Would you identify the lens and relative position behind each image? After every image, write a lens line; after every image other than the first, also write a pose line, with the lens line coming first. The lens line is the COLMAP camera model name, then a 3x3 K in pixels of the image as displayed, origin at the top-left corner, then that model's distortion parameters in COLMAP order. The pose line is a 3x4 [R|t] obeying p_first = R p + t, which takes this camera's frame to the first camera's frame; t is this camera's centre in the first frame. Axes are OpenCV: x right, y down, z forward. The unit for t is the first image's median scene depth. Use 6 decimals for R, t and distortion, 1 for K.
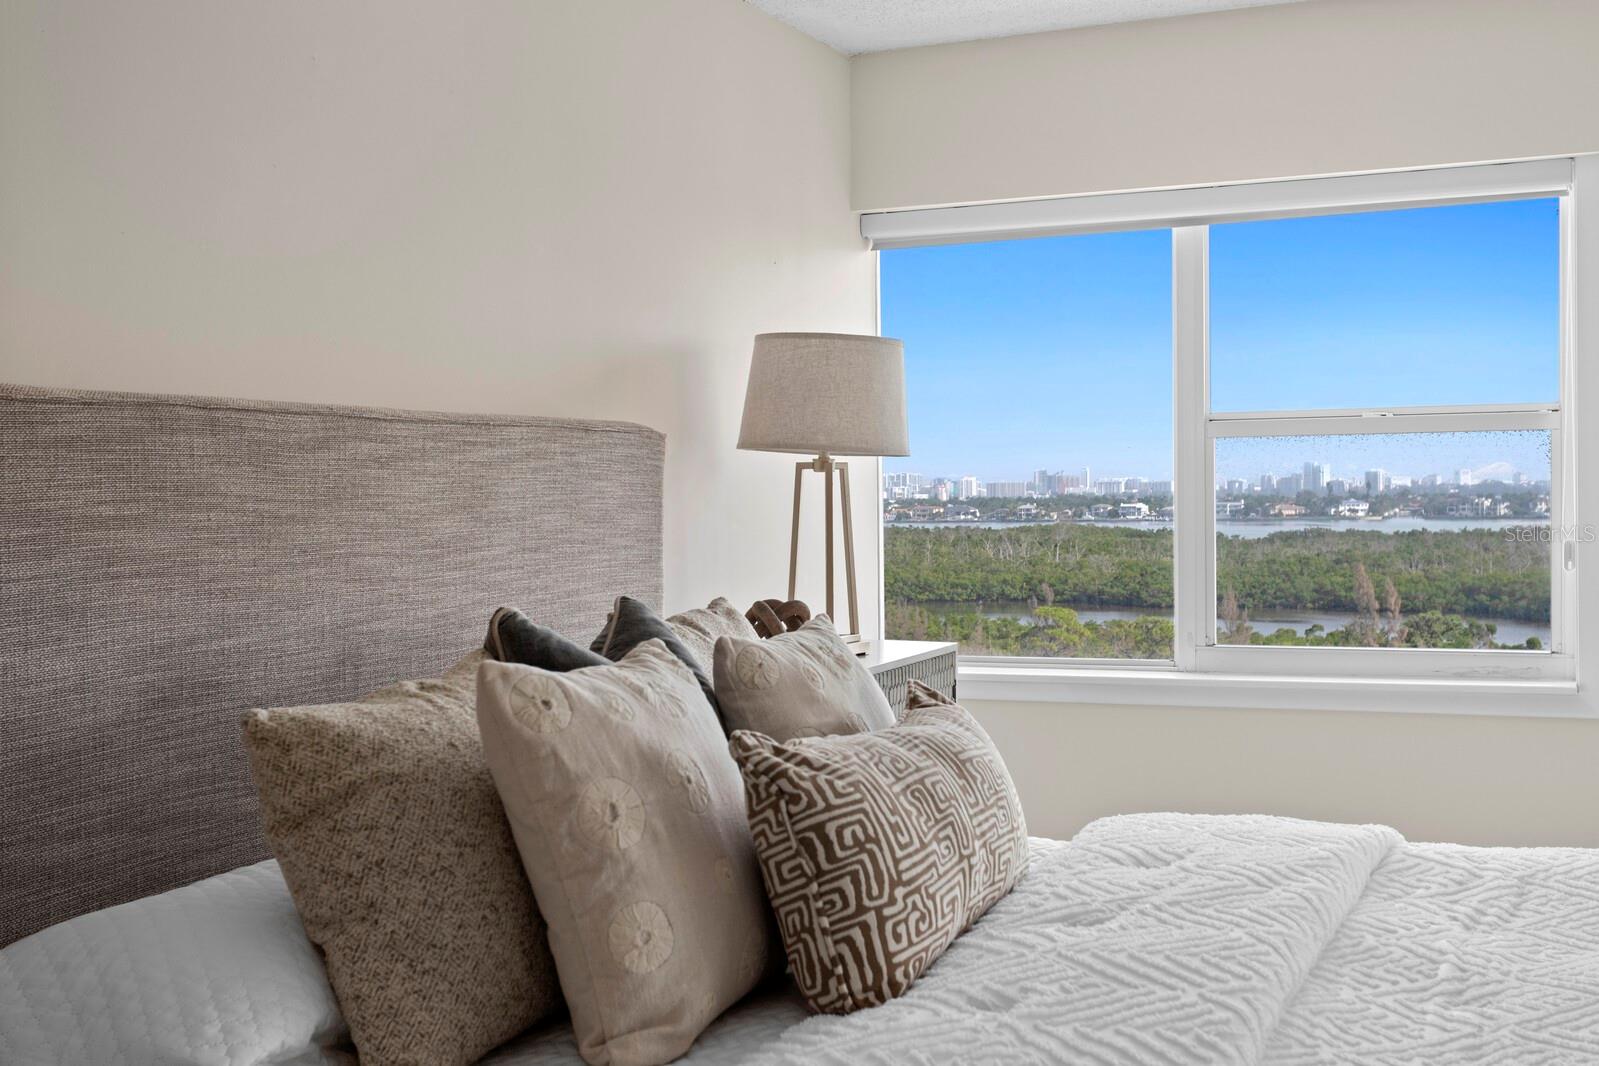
lens RADIAL K [[1810.8, 0, 814.9], [0, 1810.8, 547.5], [0, 0, 1]] dist [-0.003663, 0.000000]
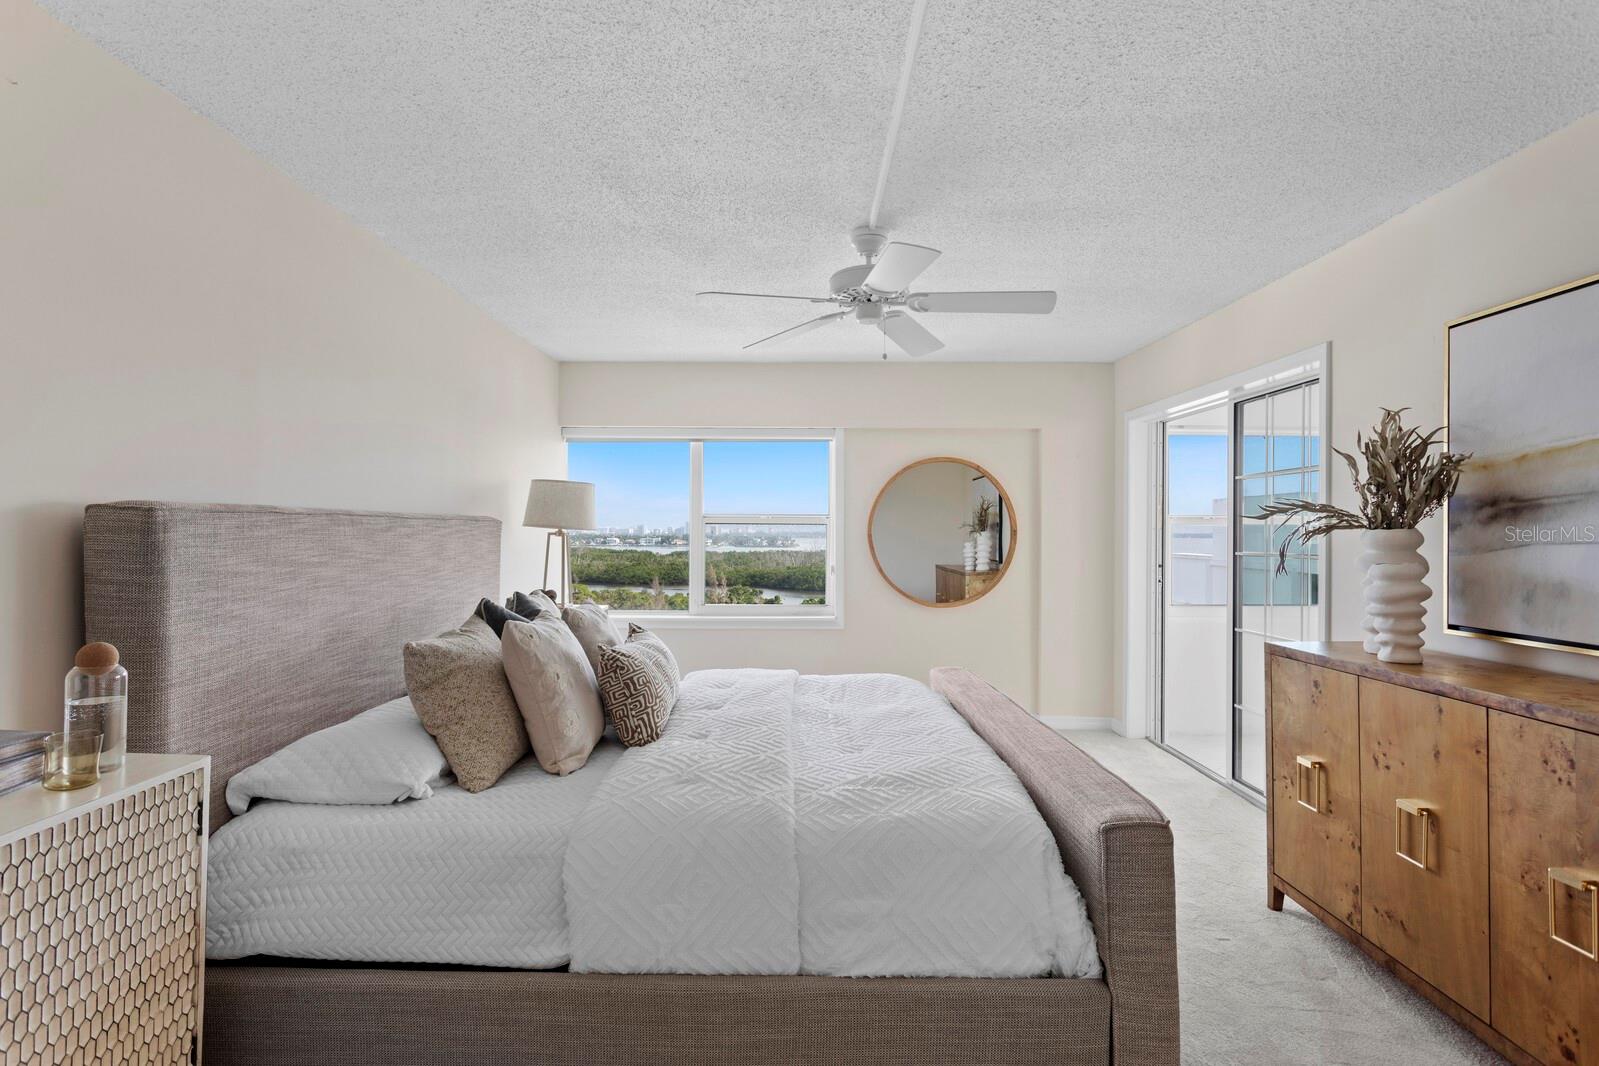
lens RADIAL K [[789.2, 0, 793.8], [0, 789.2, 527.7], [0, 0, 1]] dist [-0.018000, 0.002000]
pose [[0.920662, 0.020965, 0.389797, -0.214564], [-0.006136, 0.999211, -0.039249, -0.025156], [-0.390312, 0.033743, 0.920064, -0.180660]]
